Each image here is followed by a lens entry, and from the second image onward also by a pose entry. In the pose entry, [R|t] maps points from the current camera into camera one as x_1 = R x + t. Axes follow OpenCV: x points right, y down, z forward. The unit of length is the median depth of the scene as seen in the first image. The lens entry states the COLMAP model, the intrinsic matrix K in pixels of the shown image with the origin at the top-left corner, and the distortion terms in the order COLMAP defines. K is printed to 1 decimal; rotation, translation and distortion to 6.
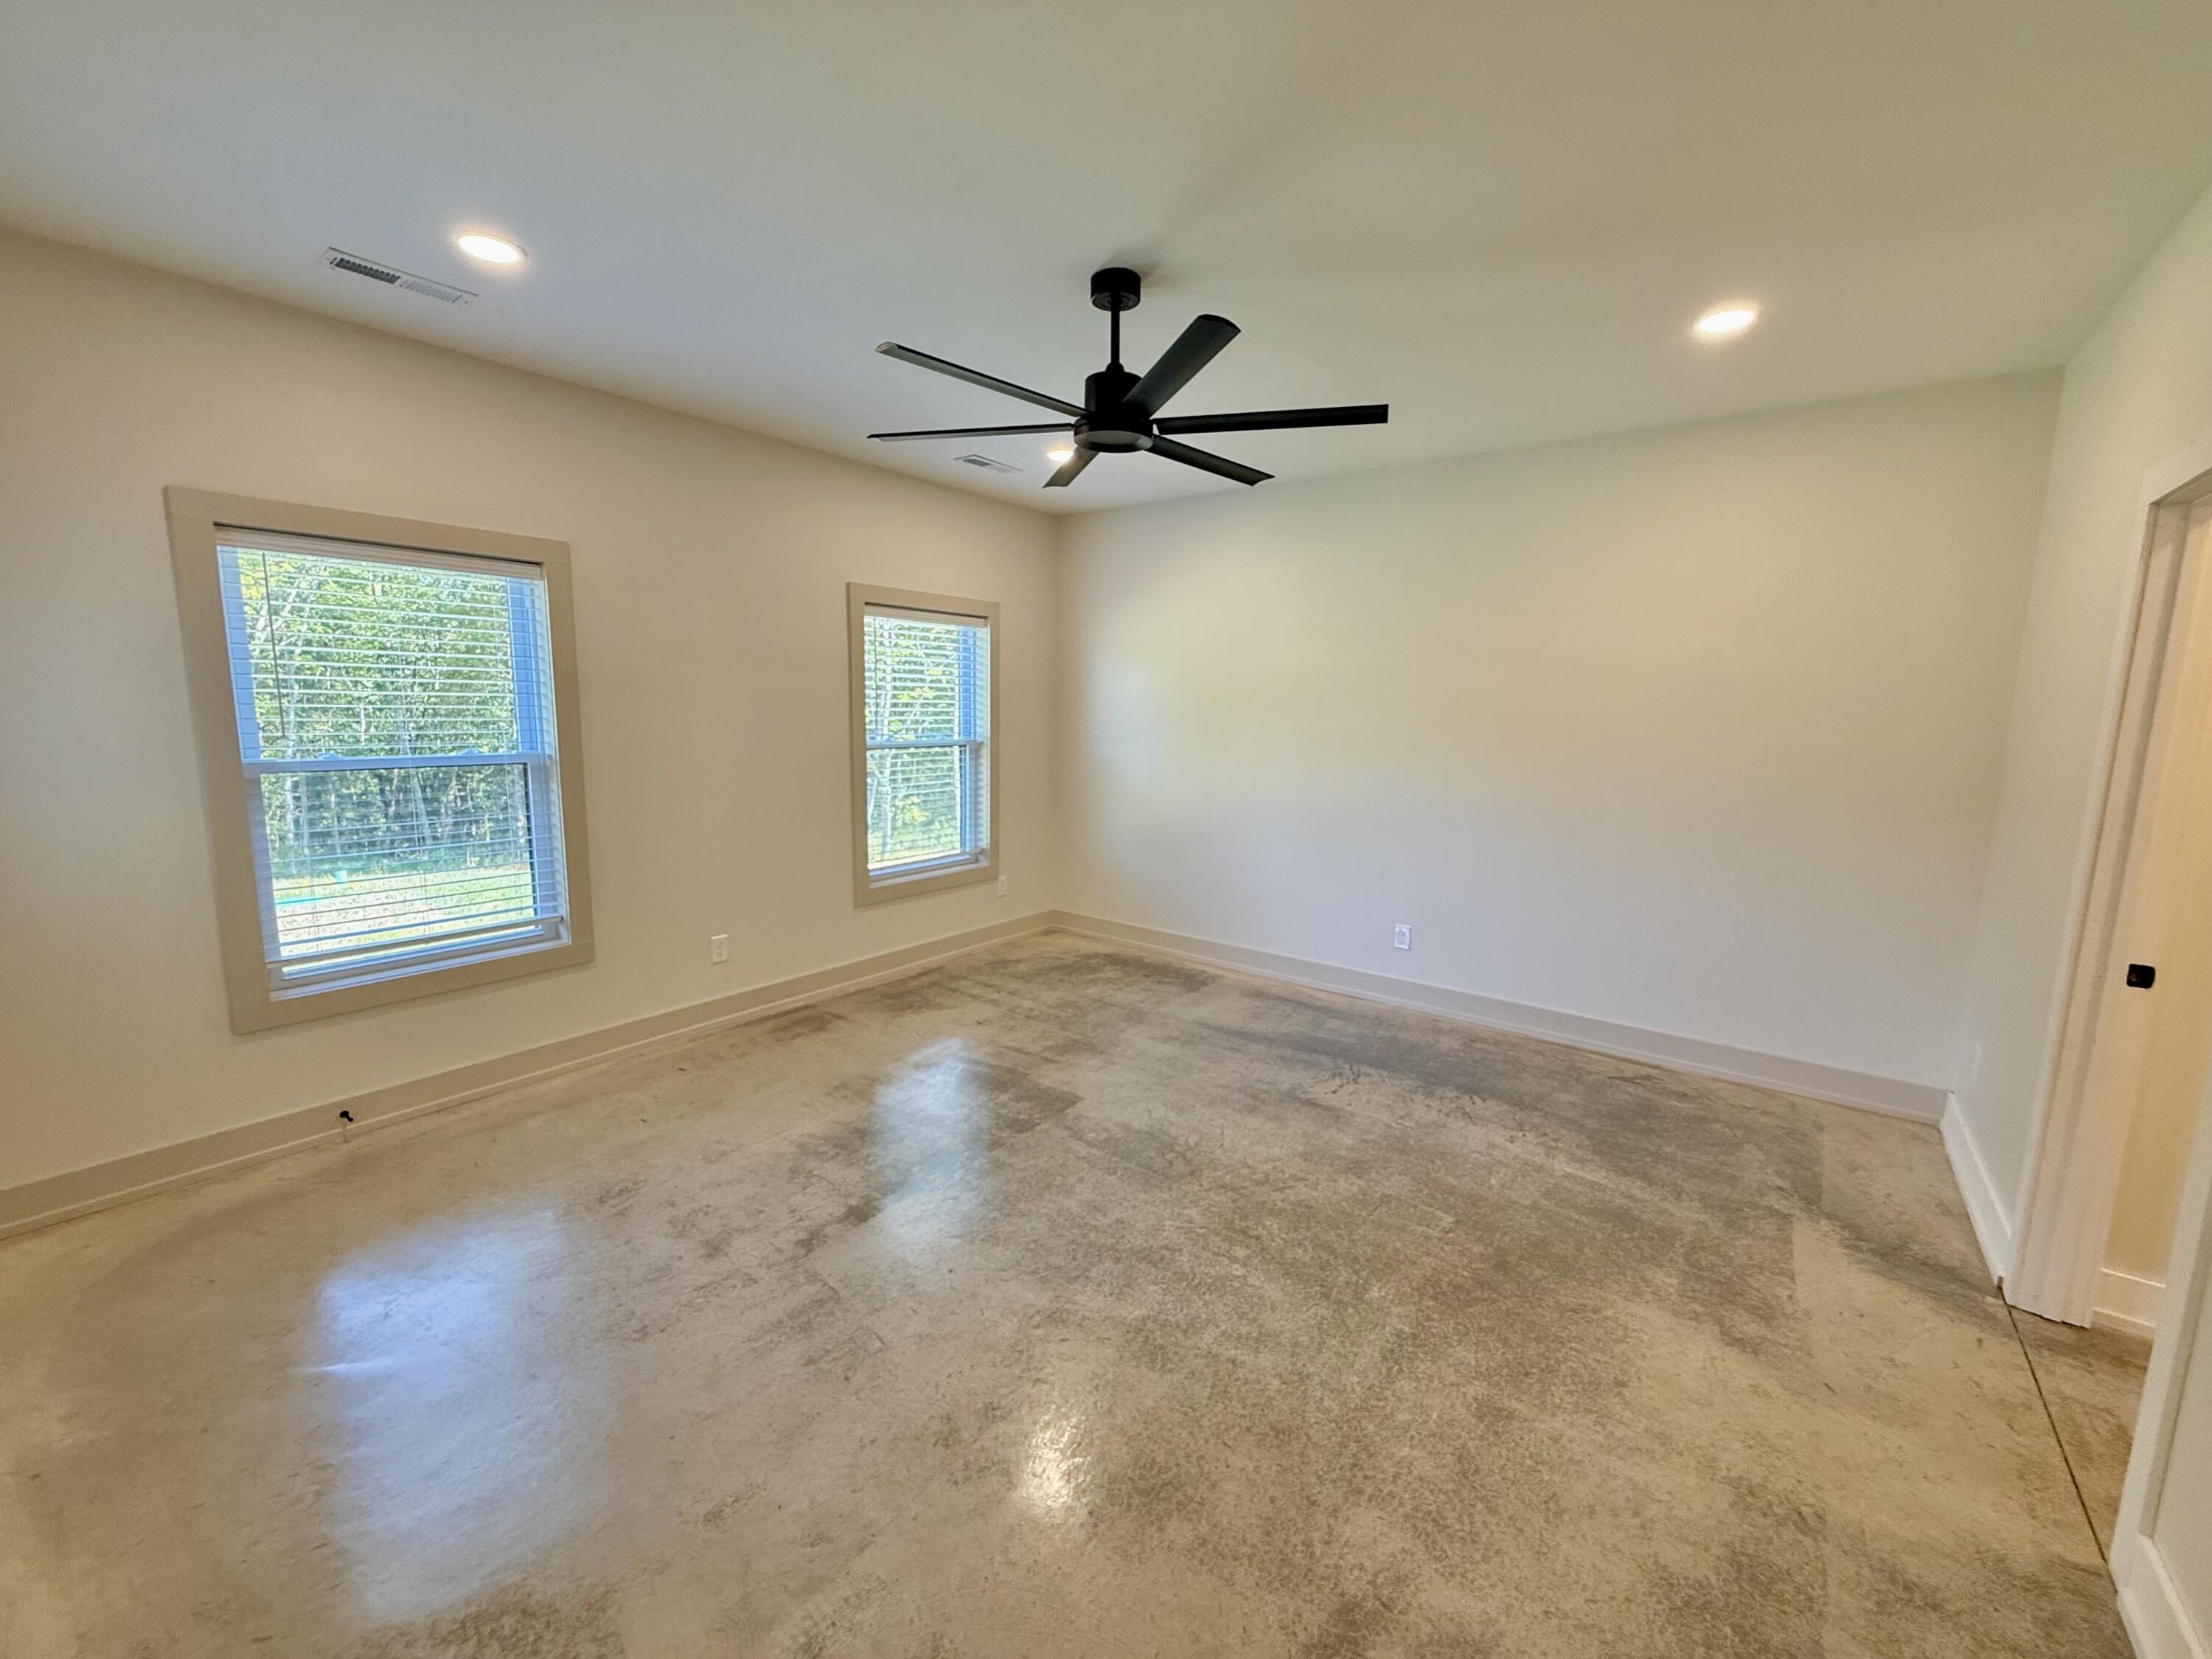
lens RADIAL K [[884.5, 0, 1100.8], [0, 884.5, 824.1], [0, 0, 1]] dist [-0.001685, 0.000725]
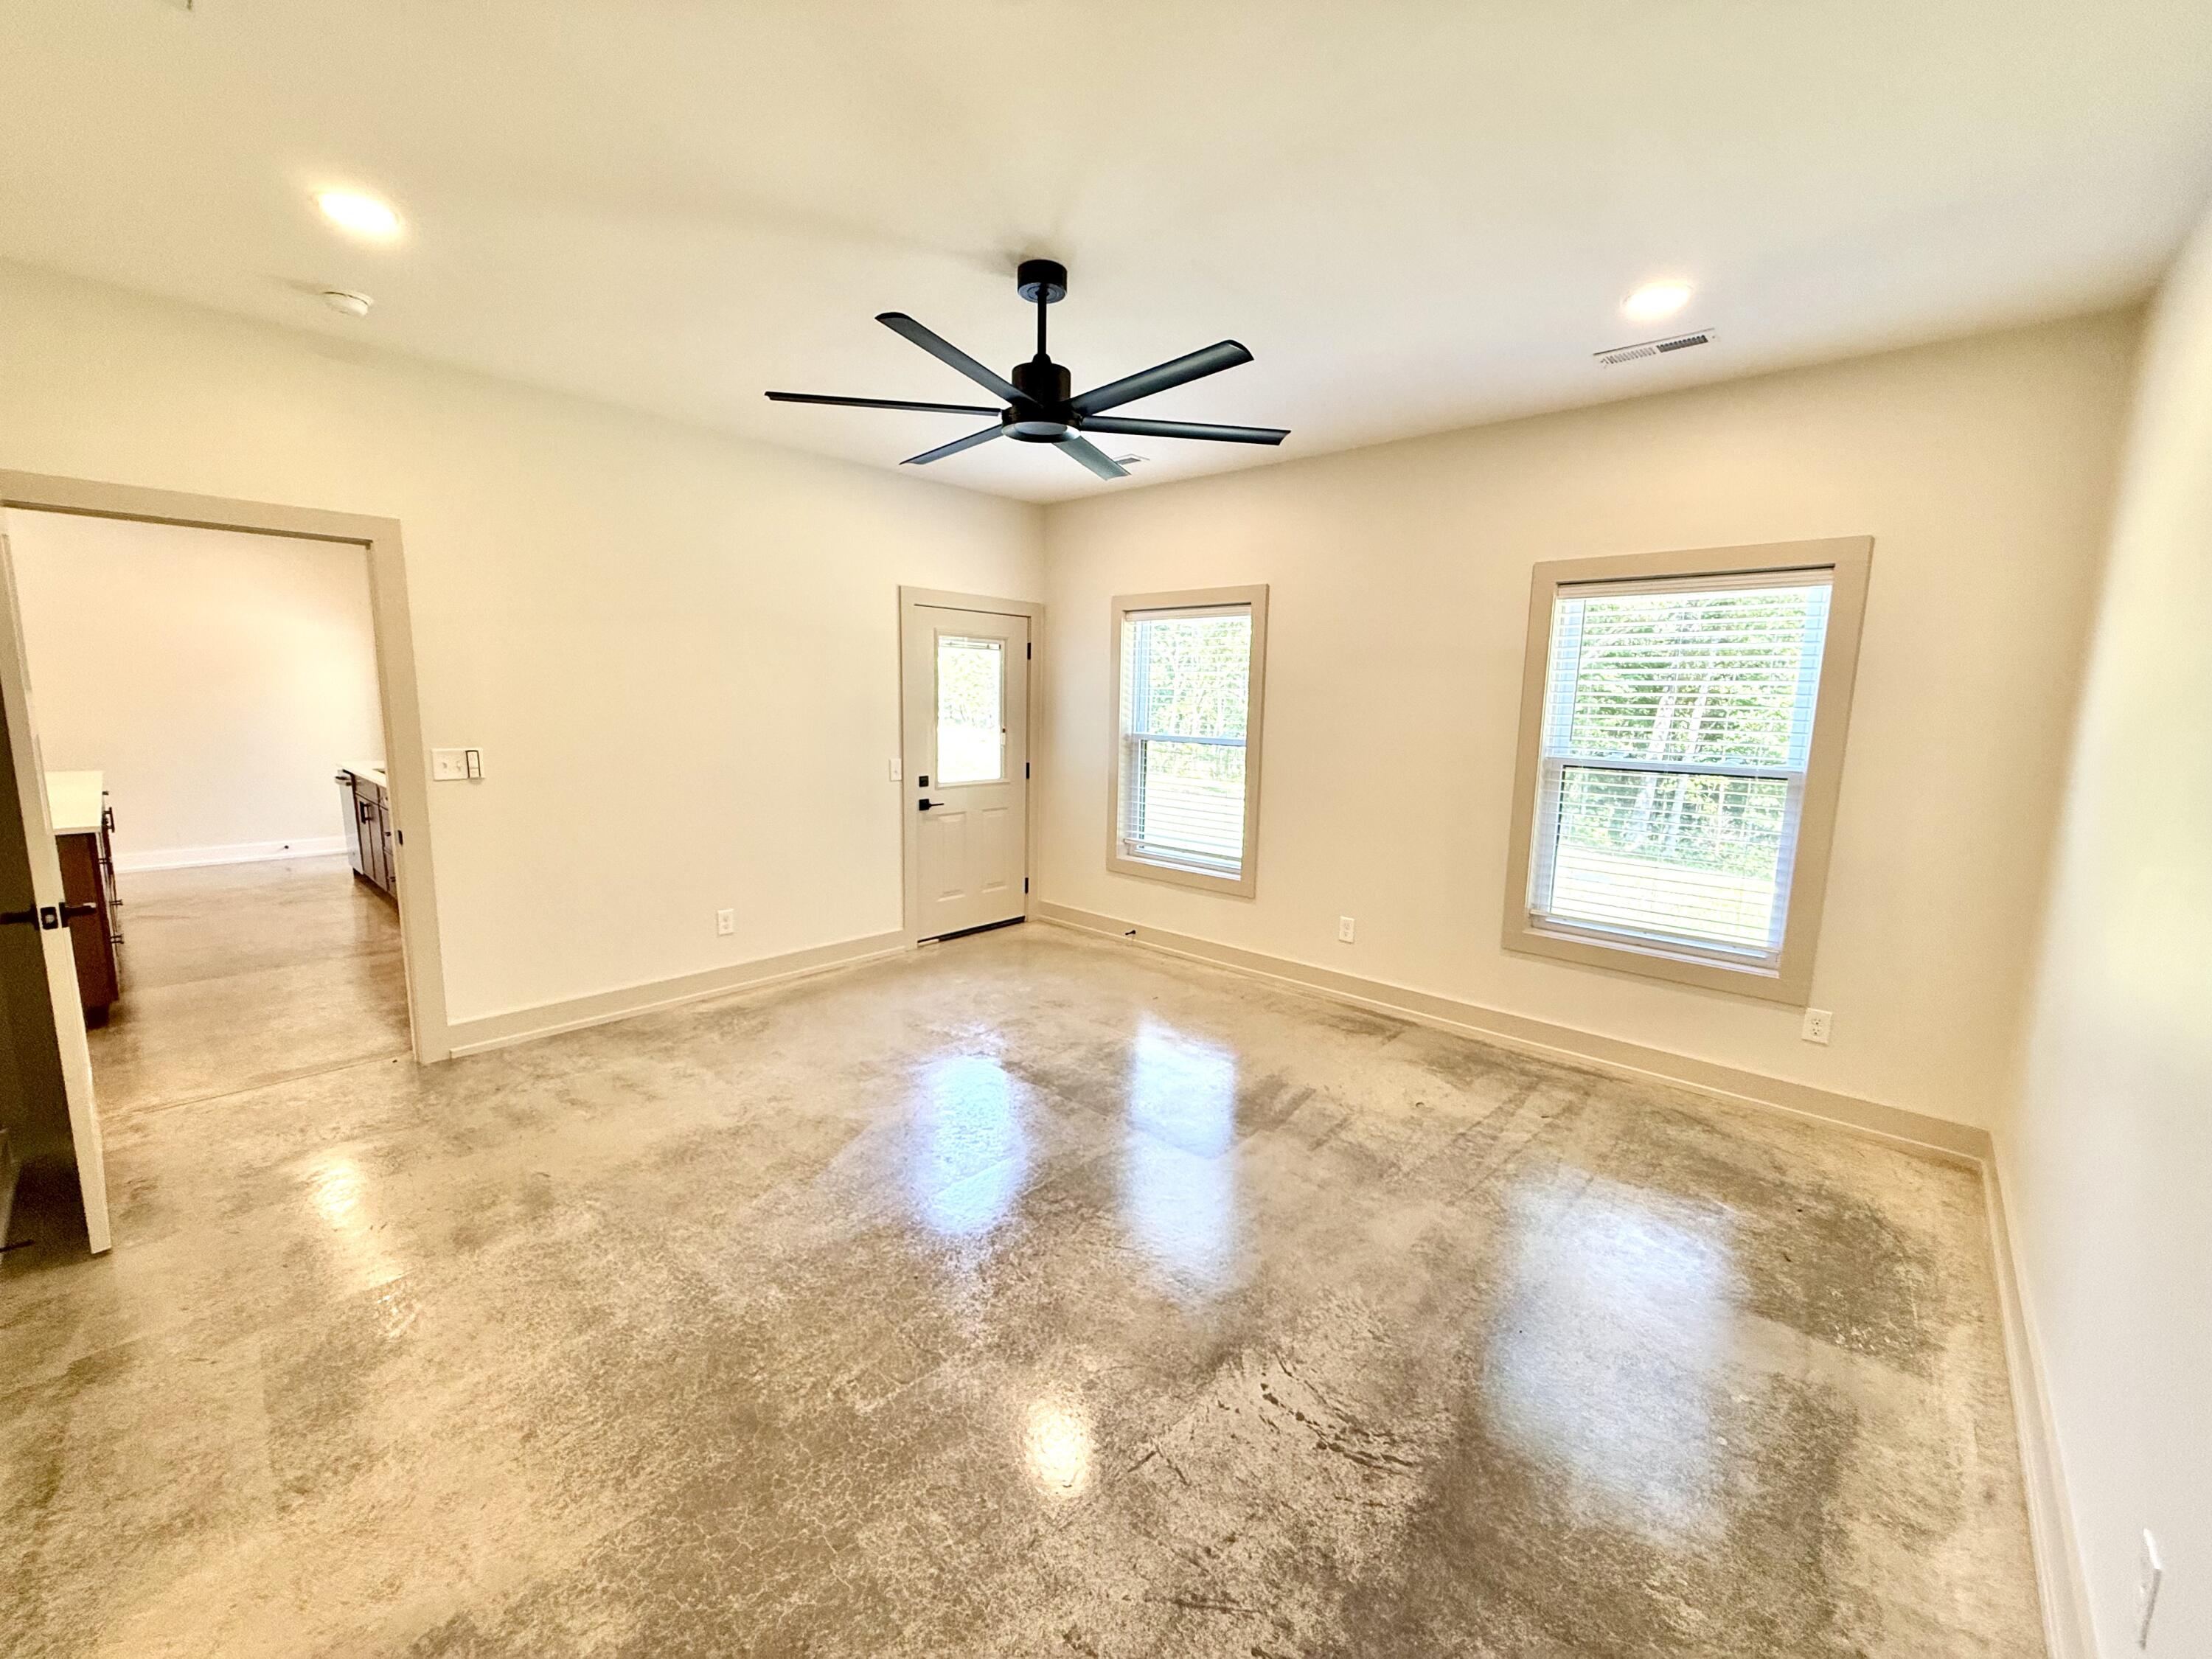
lens RADIAL K [[884.5, 0, 1100.8], [0, 884.5, 824.1], [0, 0, 1]] dist [-0.001685, 0.000725]
pose [[-0.081722, 0.124851, -0.988804, 0.679929], [-0.158122, 0.977933, 0.136547, -0.090315], [0.984032, 0.167511, -0.060177, 0.769066]]
